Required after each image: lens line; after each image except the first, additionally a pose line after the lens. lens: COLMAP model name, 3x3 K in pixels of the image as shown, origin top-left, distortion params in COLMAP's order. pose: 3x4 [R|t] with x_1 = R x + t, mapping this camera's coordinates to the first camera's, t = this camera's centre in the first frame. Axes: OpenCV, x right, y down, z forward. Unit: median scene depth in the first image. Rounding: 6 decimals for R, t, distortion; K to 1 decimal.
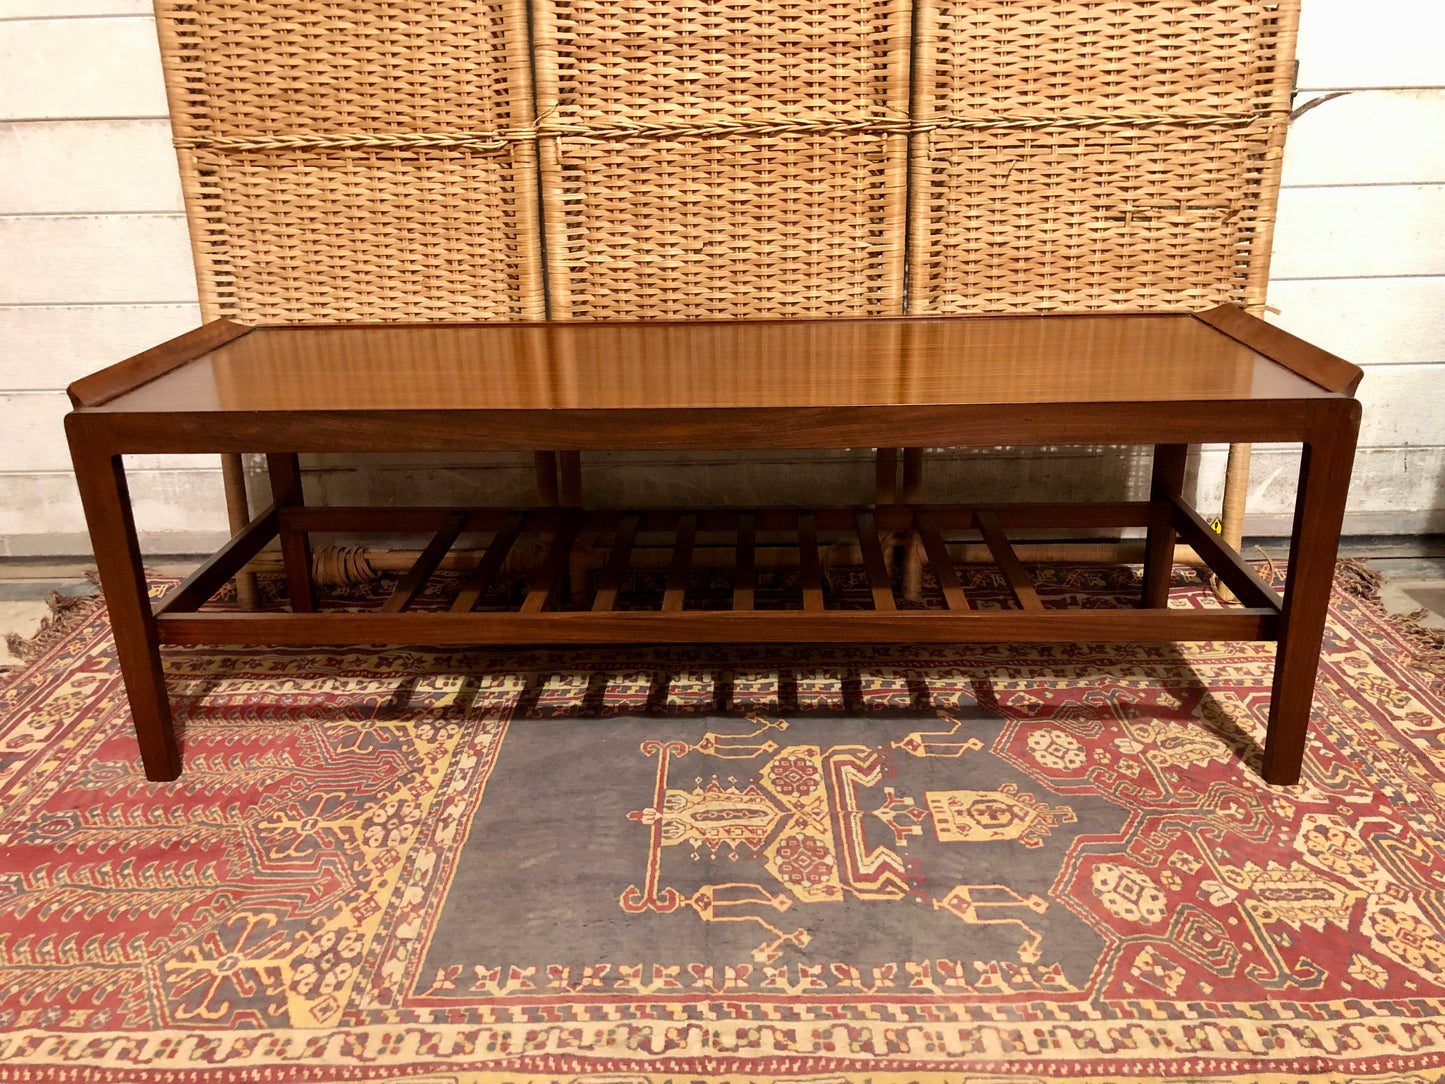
lens RADIAL K [[1209.9, 0, 709.6], [0, 1209.9, 546.6], [0, 0, 1]] dist [0.024991, -0.013090]
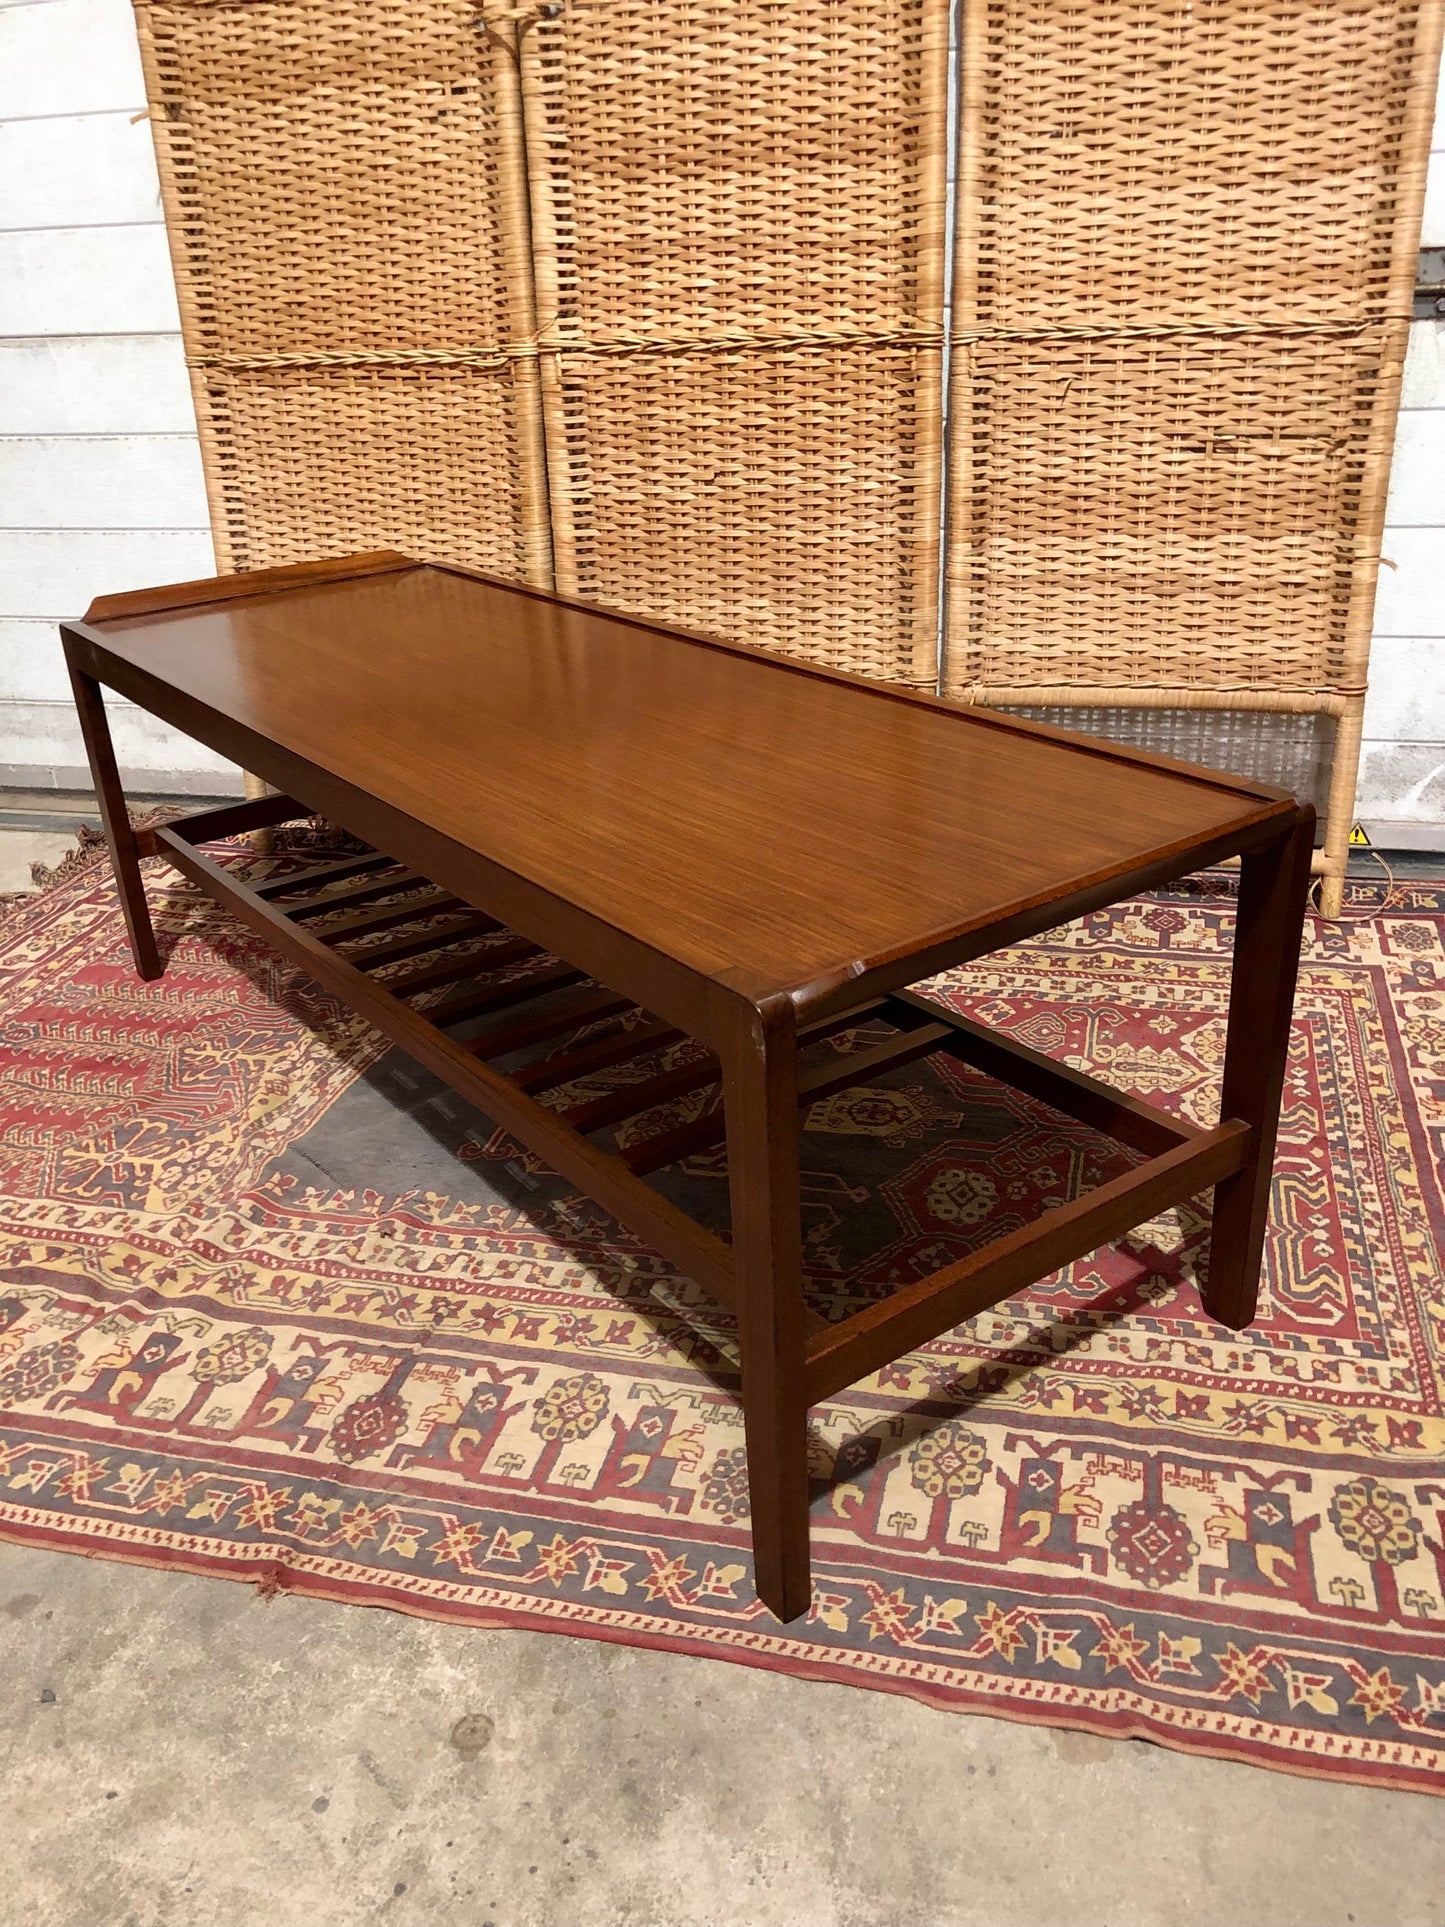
lens RADIAL K [[1573.7, 0, 713.3], [0, 1573.7, 963.9], [0, 0, 1]] dist [0.001588, 0.028189]
pose [[0.971774, 0.080217, -0.221856, 0.283696], [-0.062762, 0.994432, 0.084646, 0.010061], [0.227411, -0.068333, 0.971398, -0.149416]]
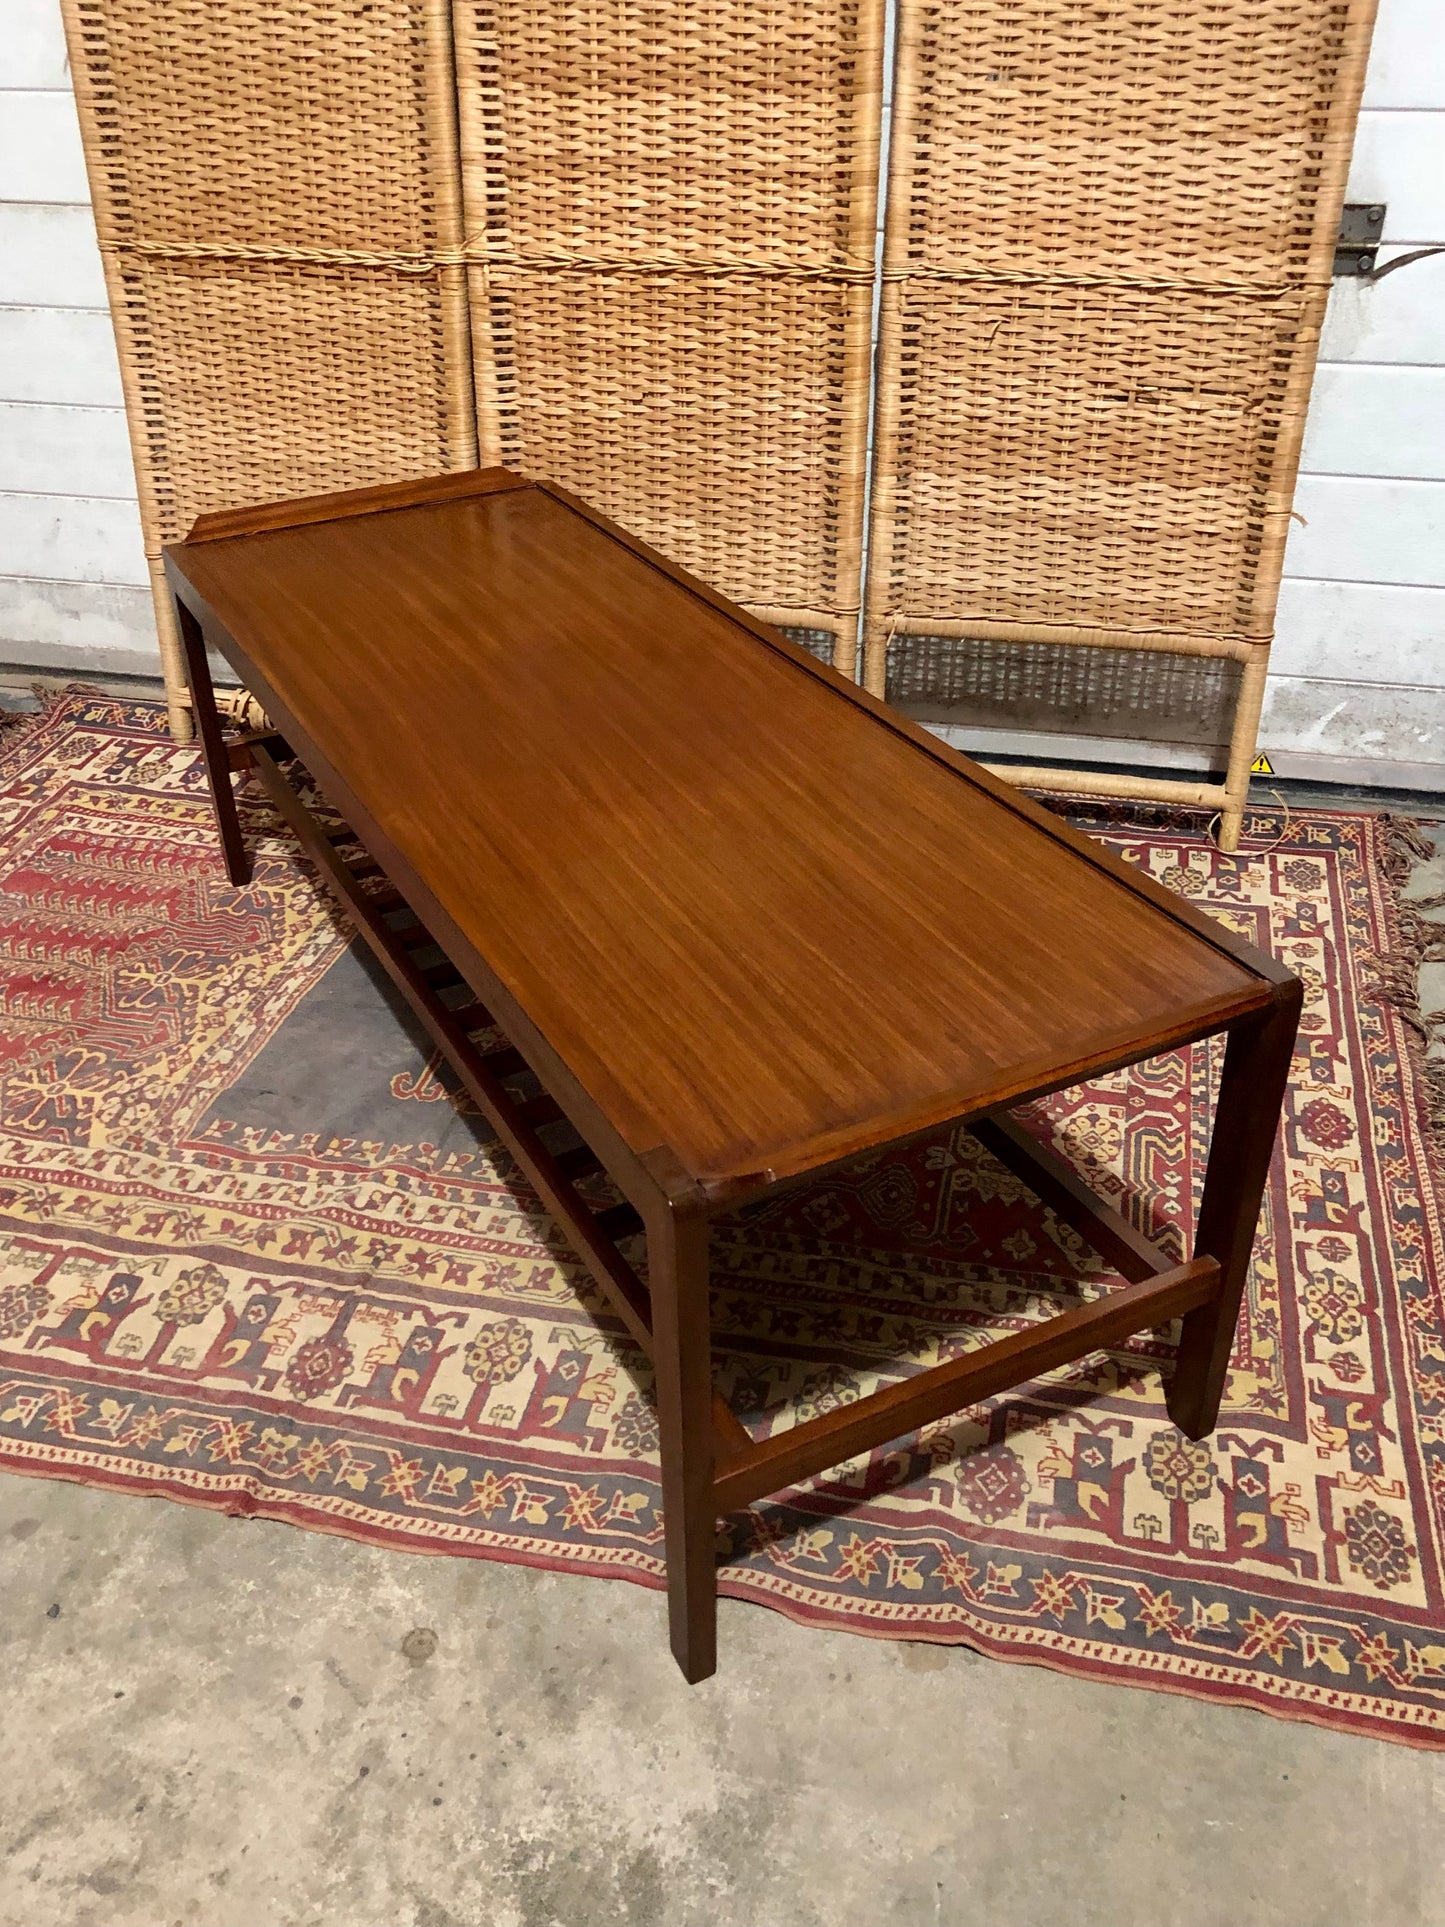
lens RADIAL K [[1716.7, 0, 692.4], [0, 1716.7, 942.6], [0, 0, 1]] dist [-0.008098, 0.056866]
pose [[0.976203, 0.123662, -0.178143, 0.307615], [-0.086227, 0.975089, 0.204367, -0.120944], [0.198978, -0.184143, 0.962548, -0.276460]]
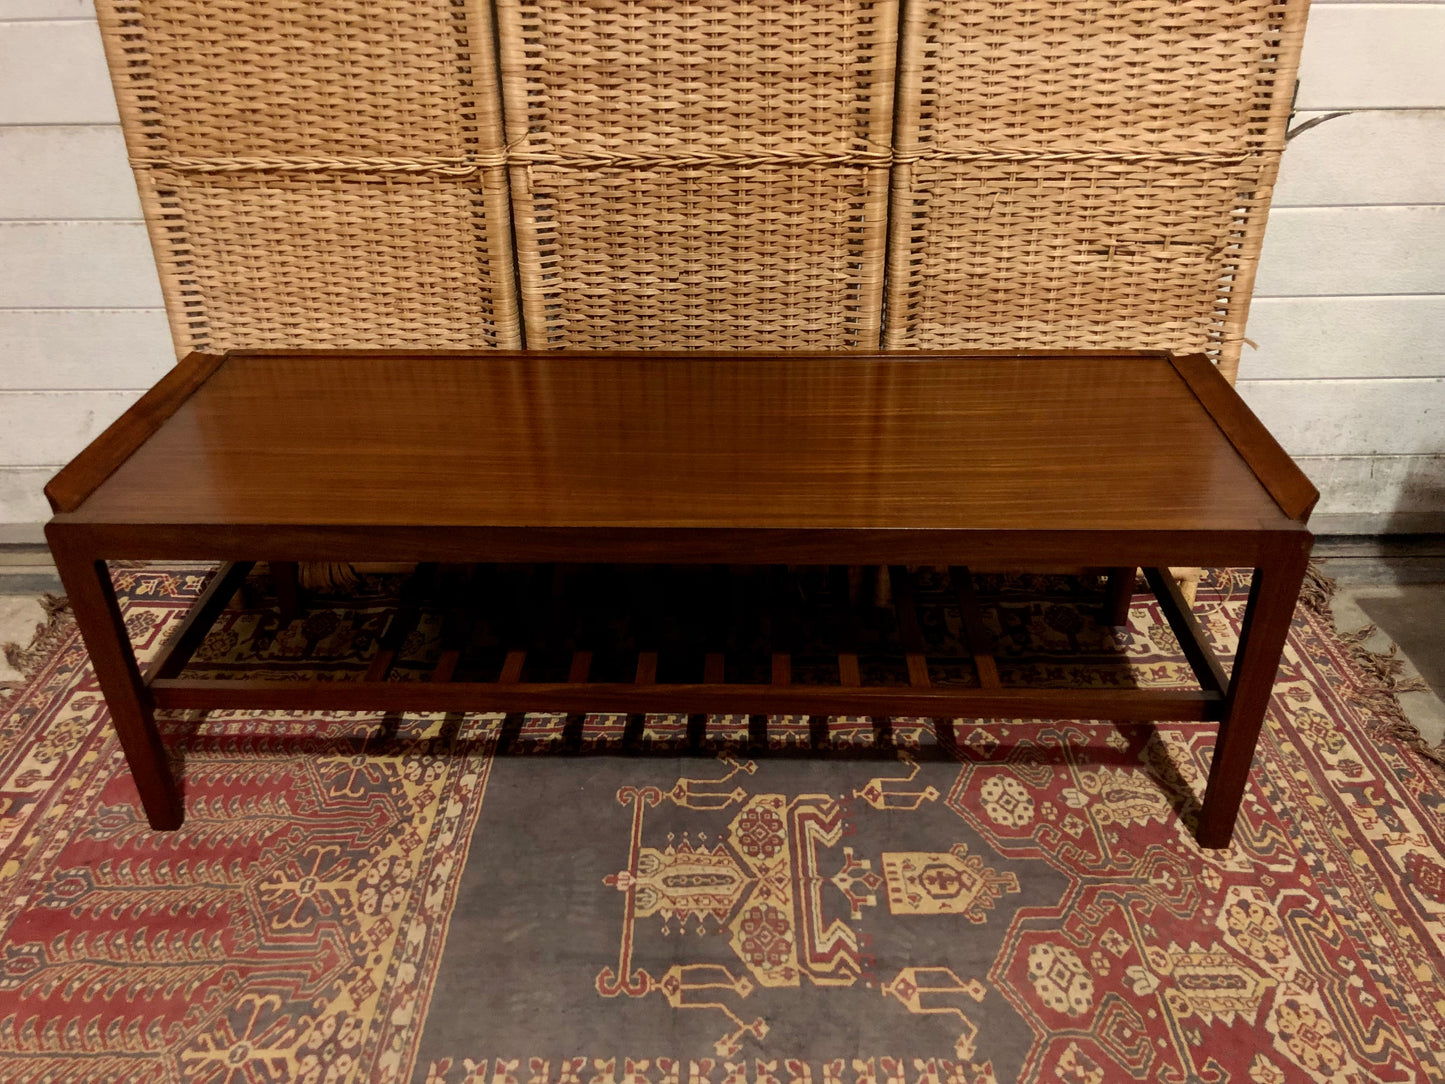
lens RADIAL K [[1209.9, 0, 709.6], [0, 1209.9, 546.6], [0, 0, 1]] dist [0.024991, -0.013090]
pose [[0.999950, 0.004971, 0.008636, 0.012315], [-0.006391, 0.984880, 0.173120, -0.204935], [-0.007645, -0.173166, 0.984863, -0.006597]]
